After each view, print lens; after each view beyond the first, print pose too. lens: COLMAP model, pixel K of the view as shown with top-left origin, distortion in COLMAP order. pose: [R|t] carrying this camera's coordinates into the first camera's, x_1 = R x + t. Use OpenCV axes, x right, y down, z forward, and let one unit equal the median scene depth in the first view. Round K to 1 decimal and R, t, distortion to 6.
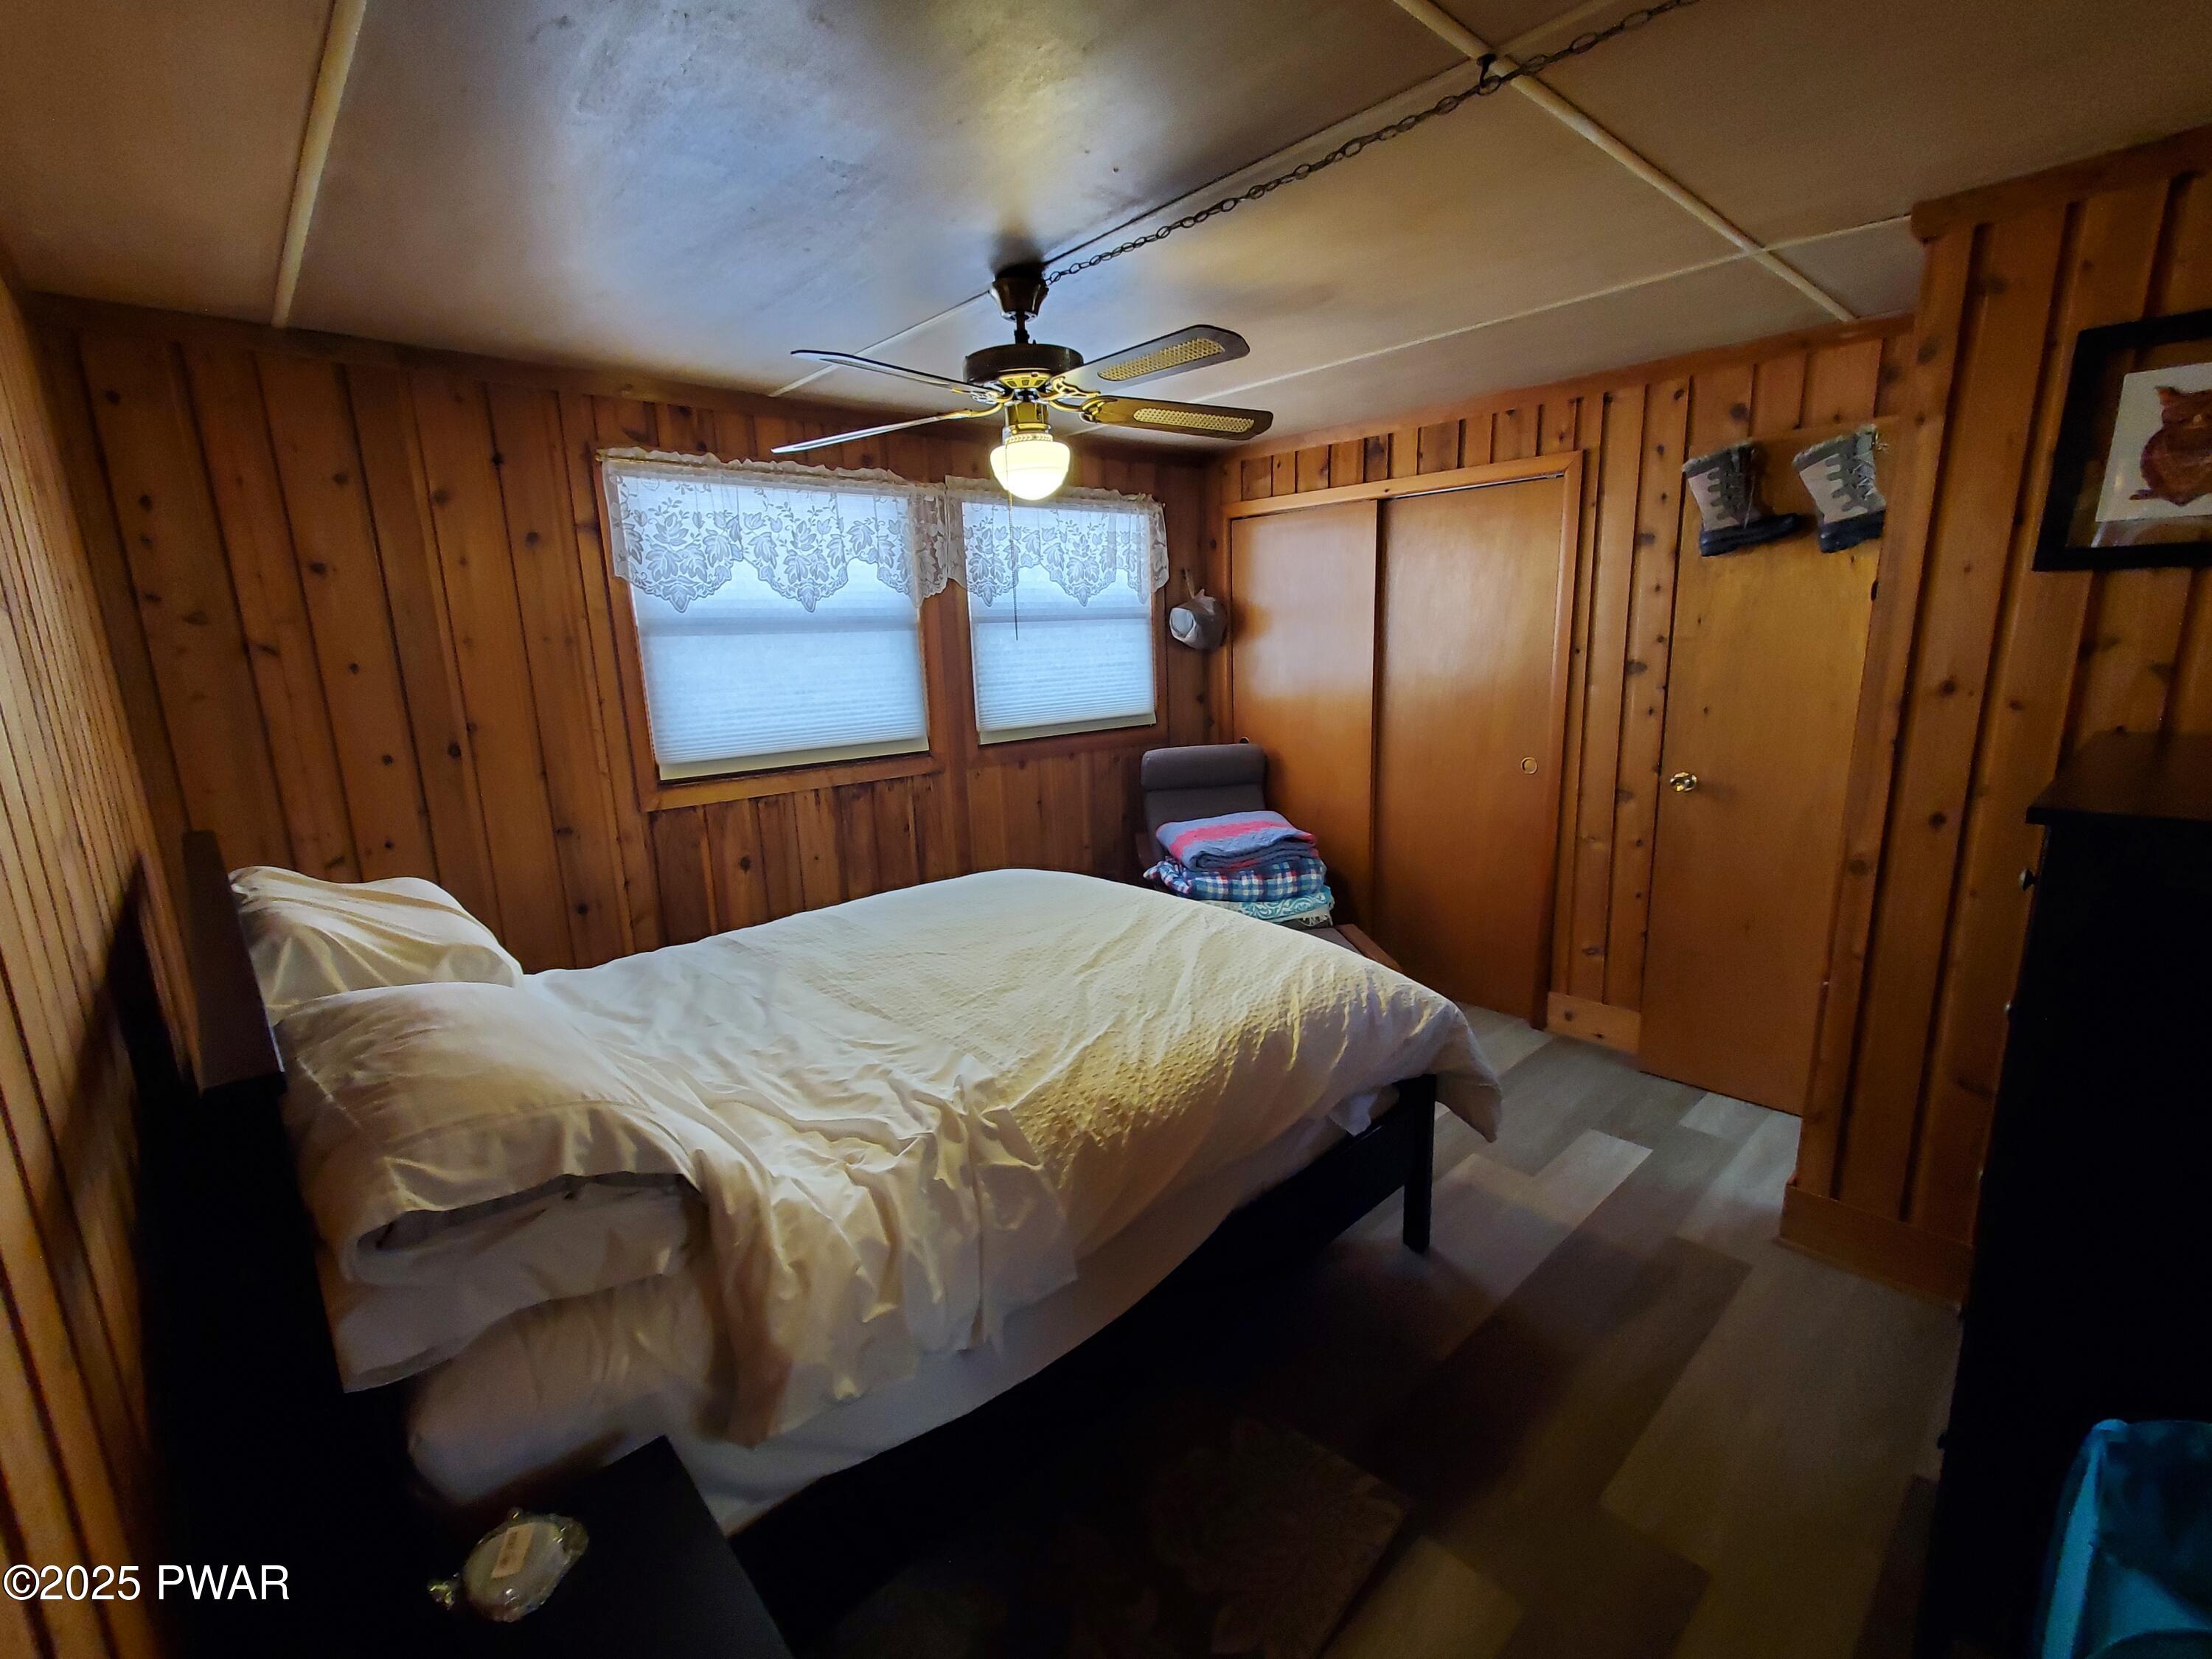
lens RADIAL K [[970.9, 0, 1122.7], [0, 970.9, 834.9], [0, 0, 1]] dist [0.007002, -0.000318]
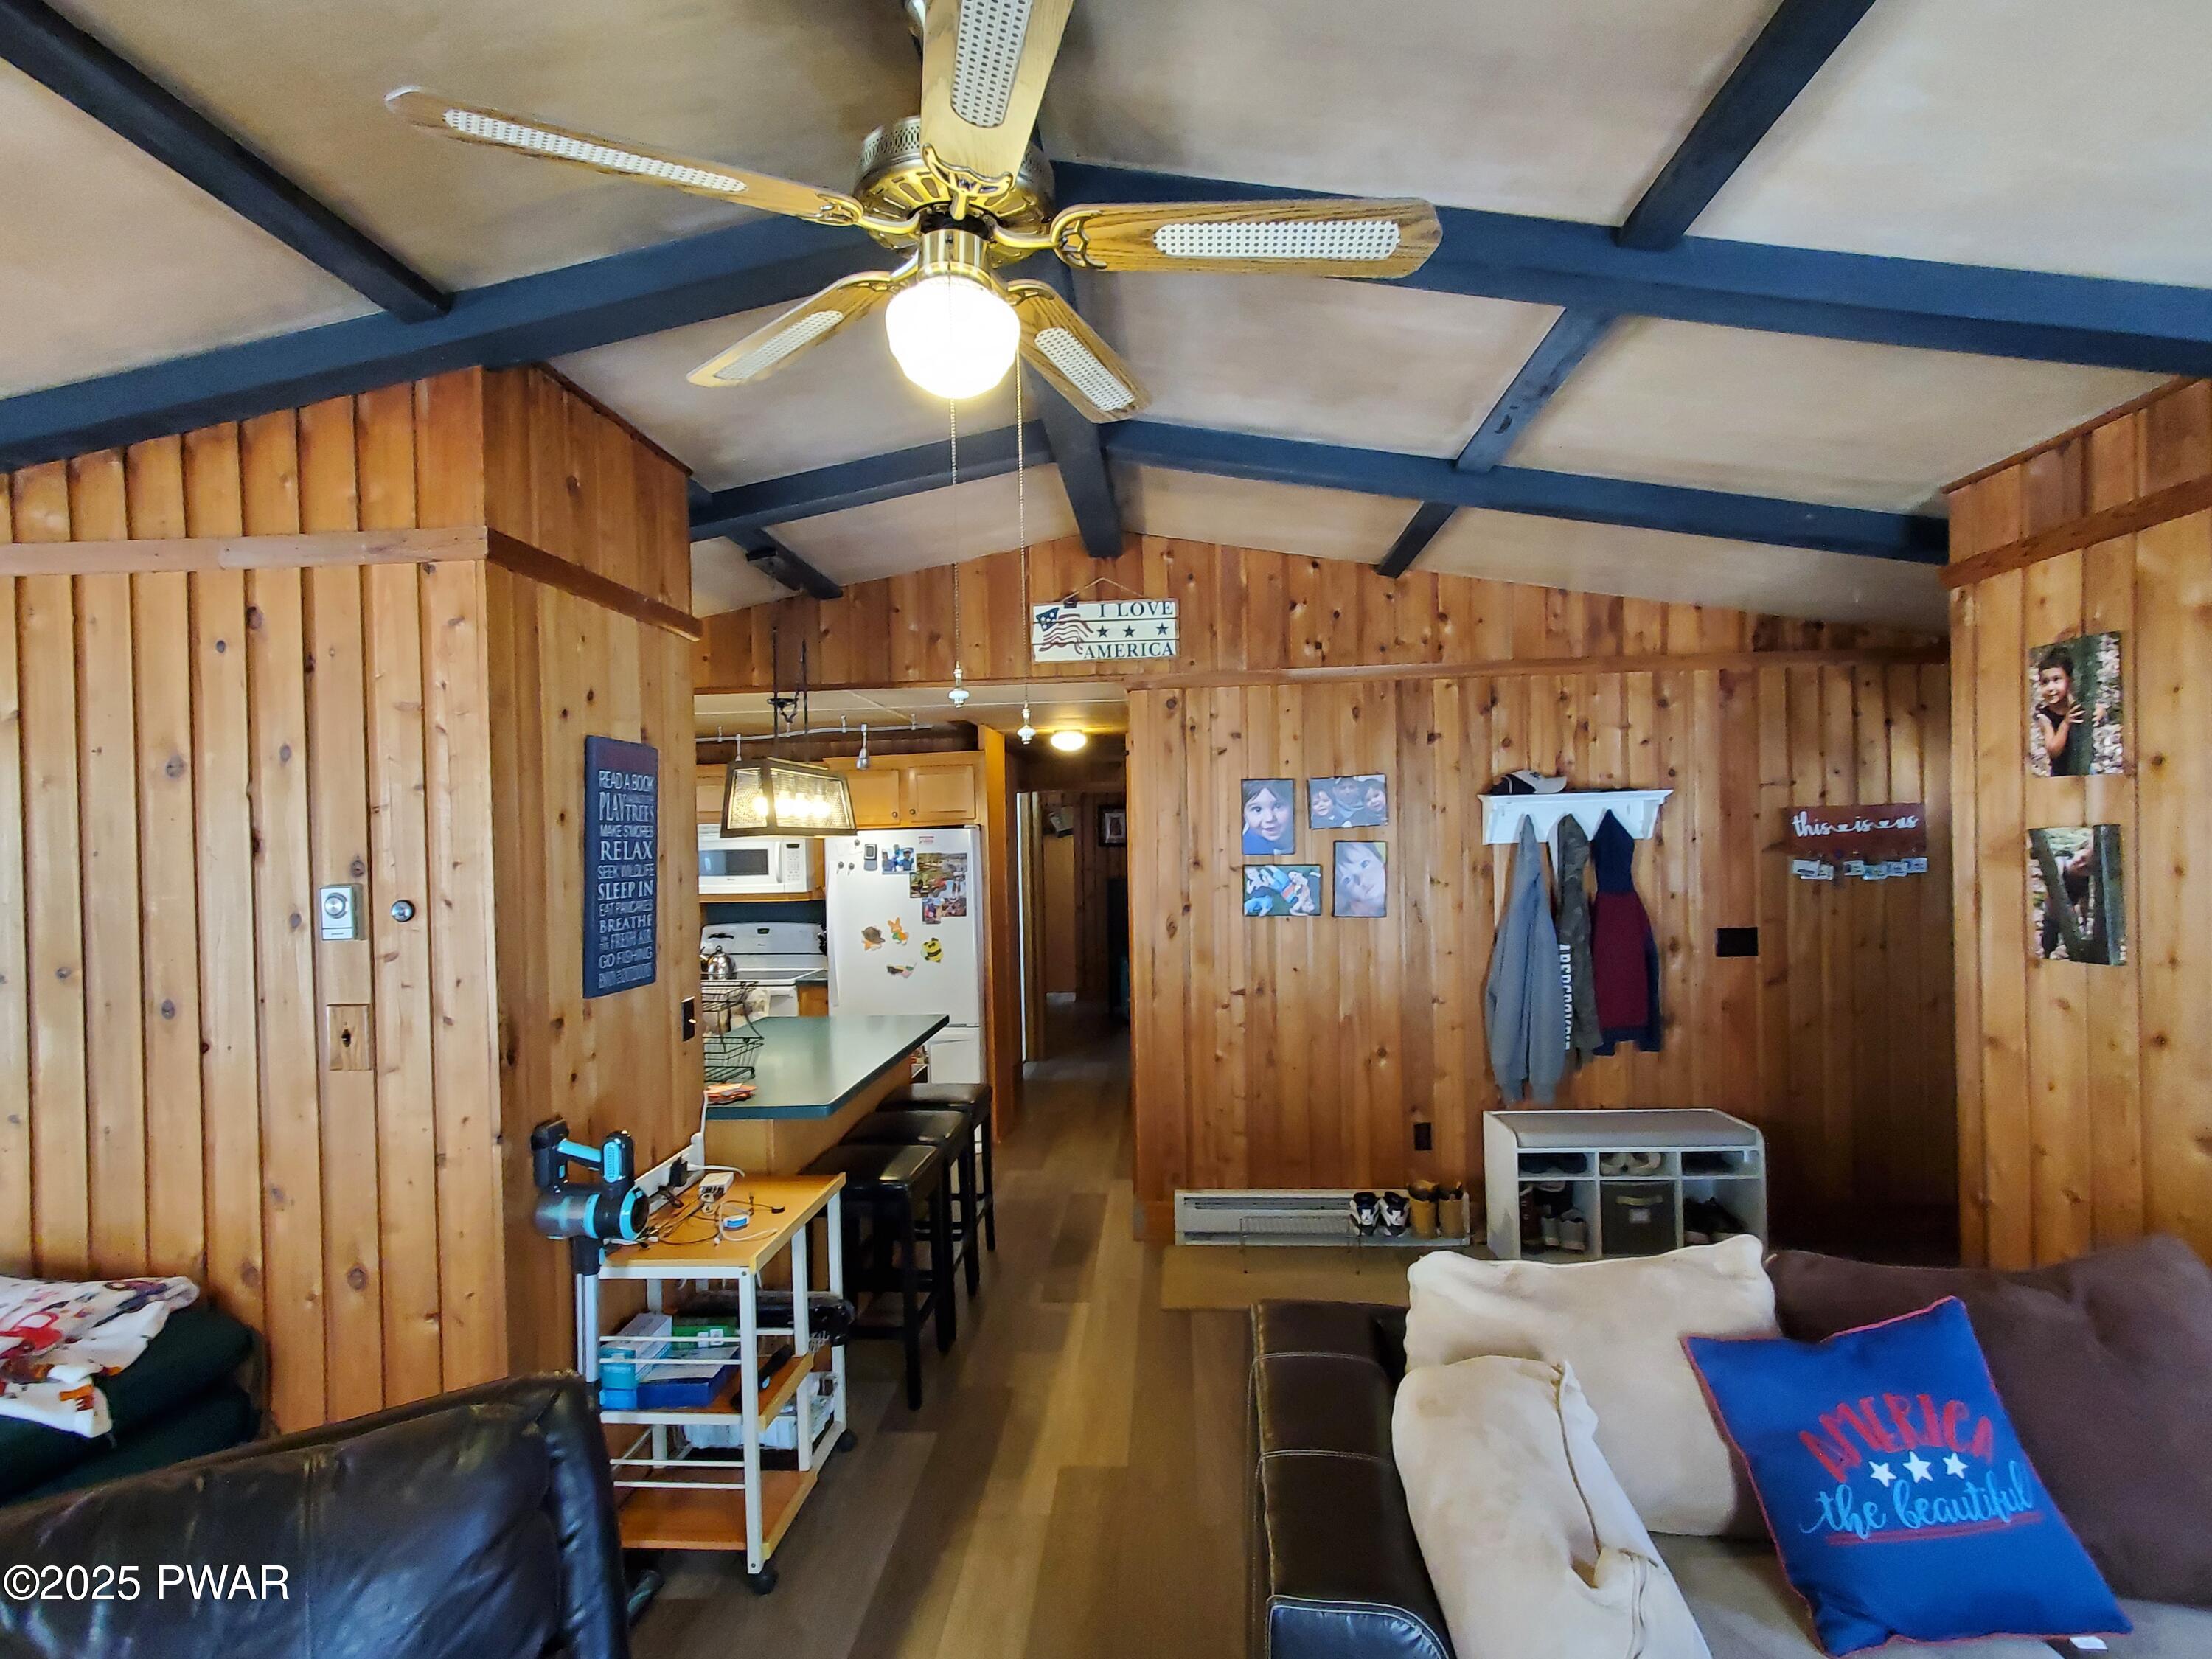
lens RADIAL K [[1096.3, 0, 1108.0], [0, 1096.3, 847.4], [0, 0, 1]] dist [0.000560, 0.009247]
pose [[0.727613, 0.009794, 0.685918, -2.145401], [0.142552, 0.975912, -0.165152, 0.497581], [-0.671013, 0.217946, 0.708690, -2.240912]]
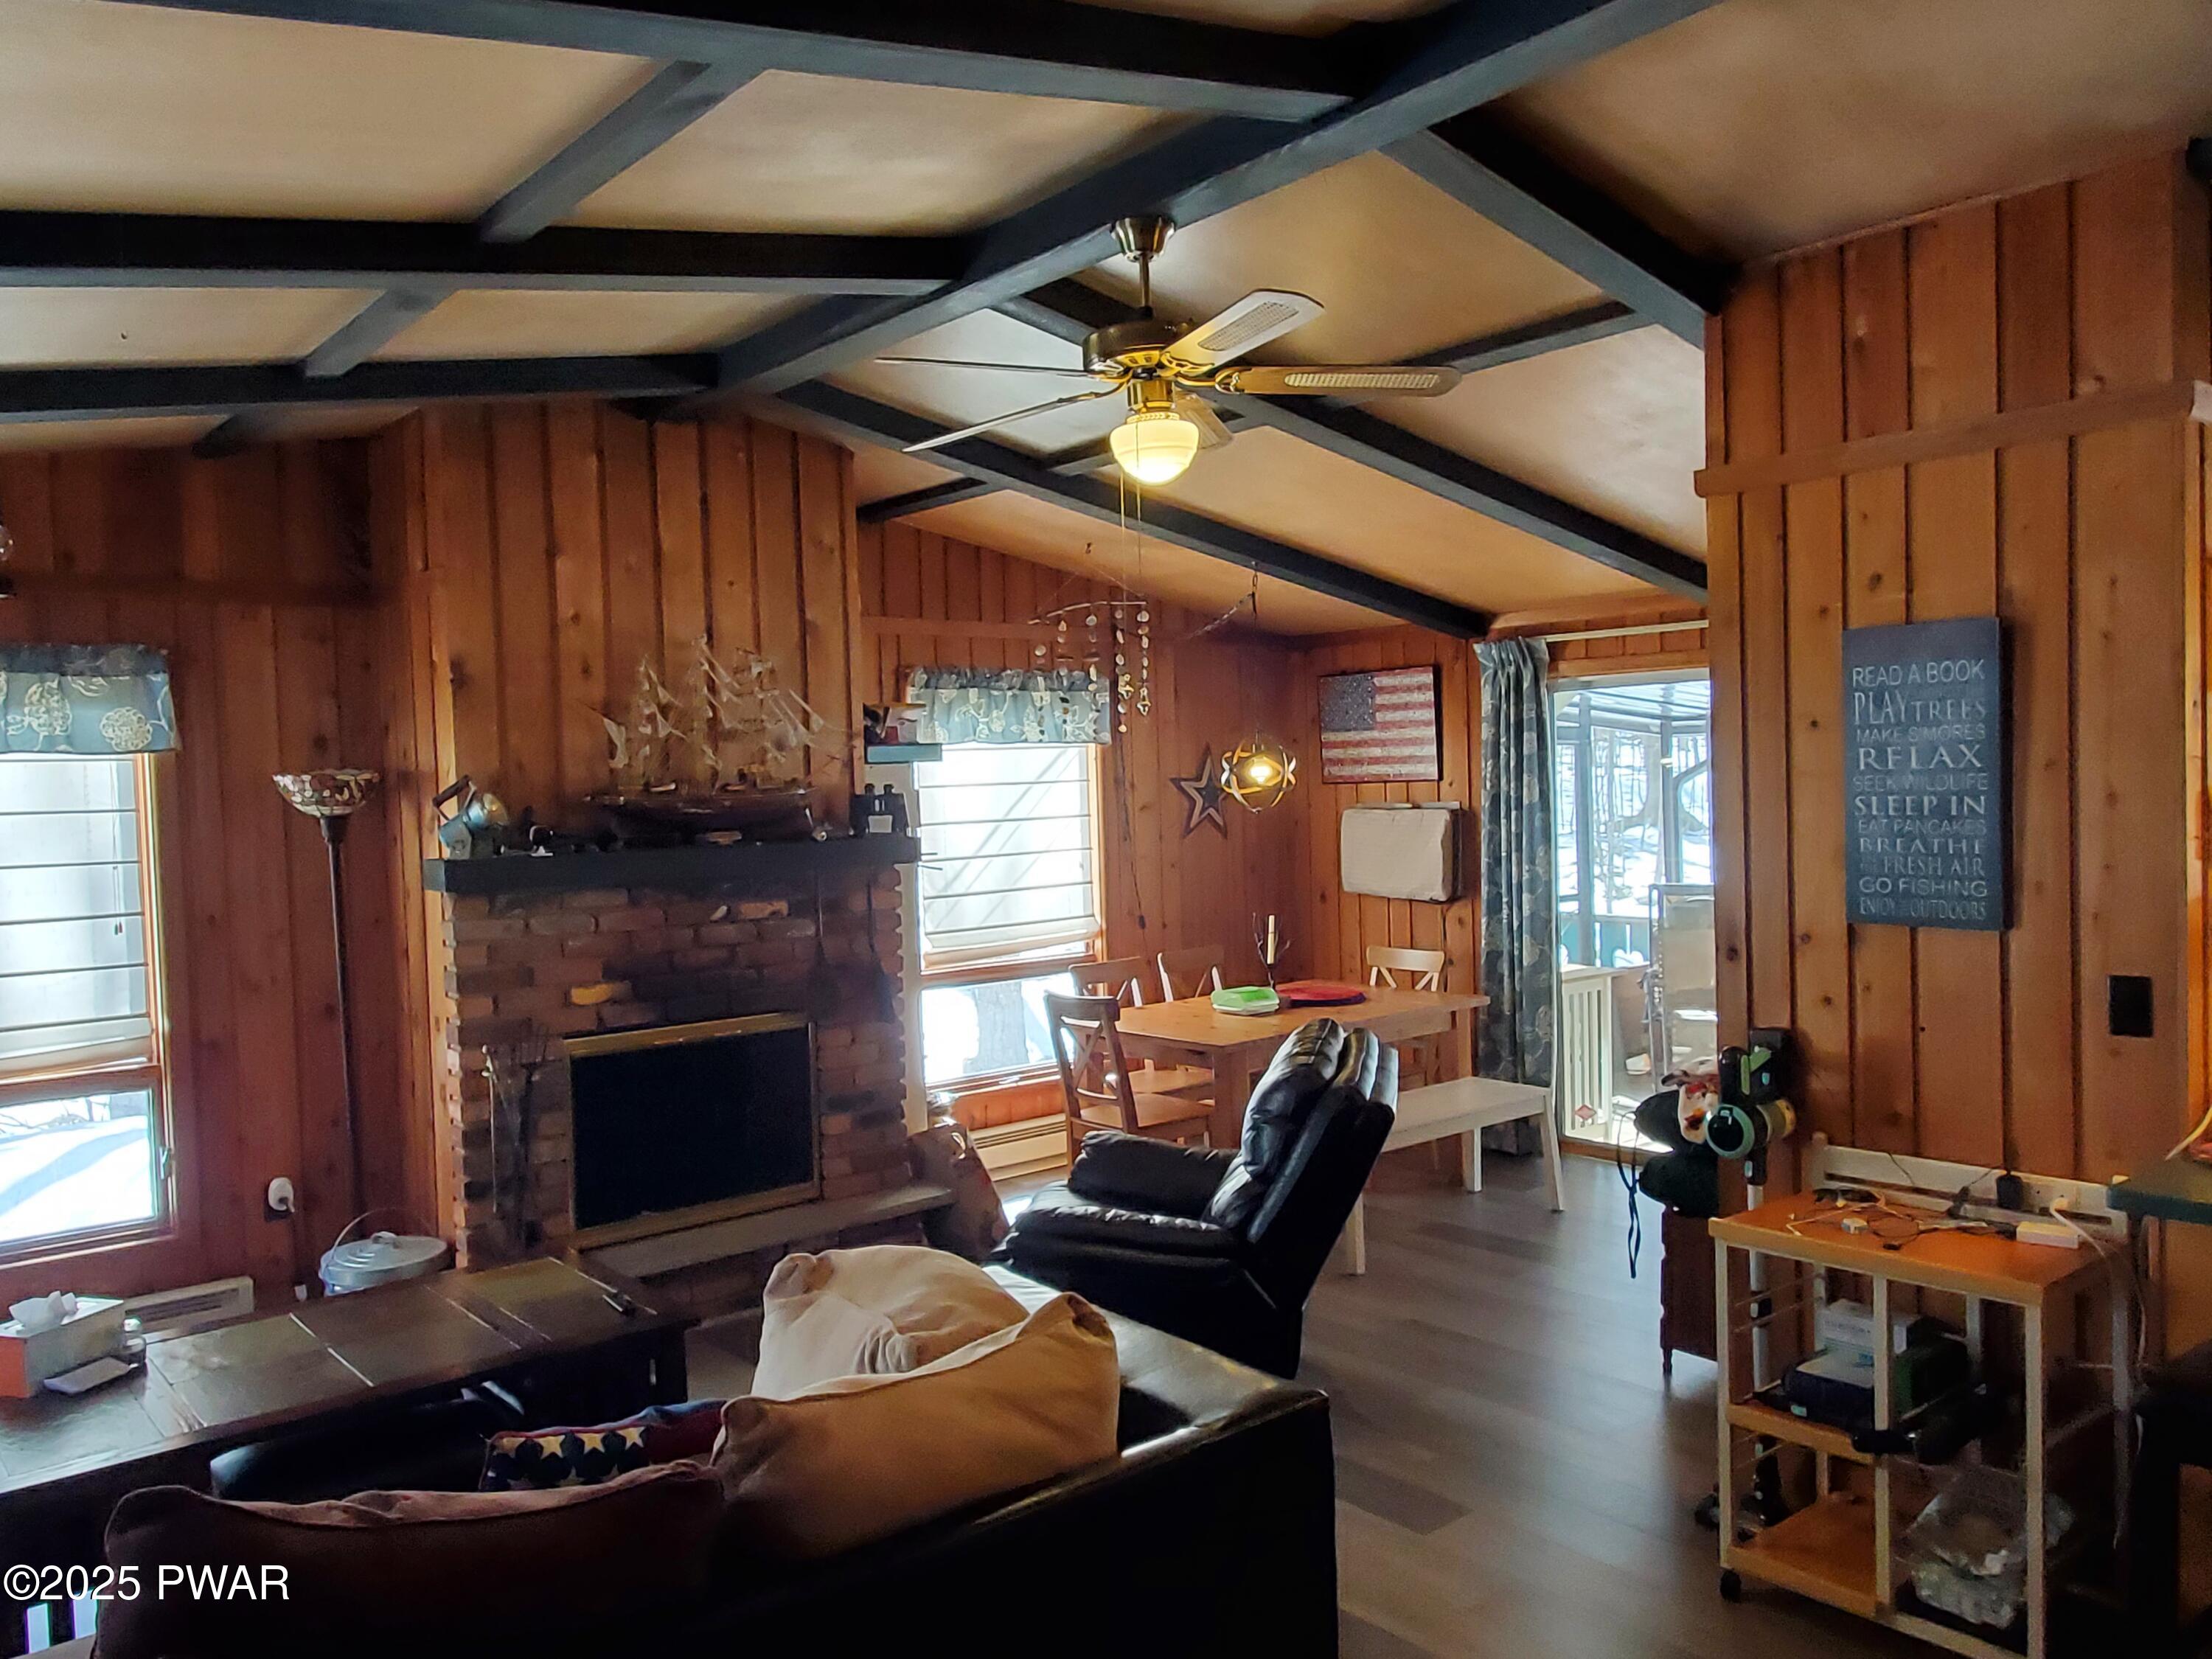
lens RADIAL K [[1601.8, 0, 1107.4], [0, 1601.8, 840.2], [0, 0, 1]] dist [-0.032782, 0.006991]
pose [[-0.037966, 0.067907, -0.996969, -0.642231], [-0.178540, 0.981174, 0.073631, 0.360906], [0.983200, 0.180794, -0.025127, -1.813813]]
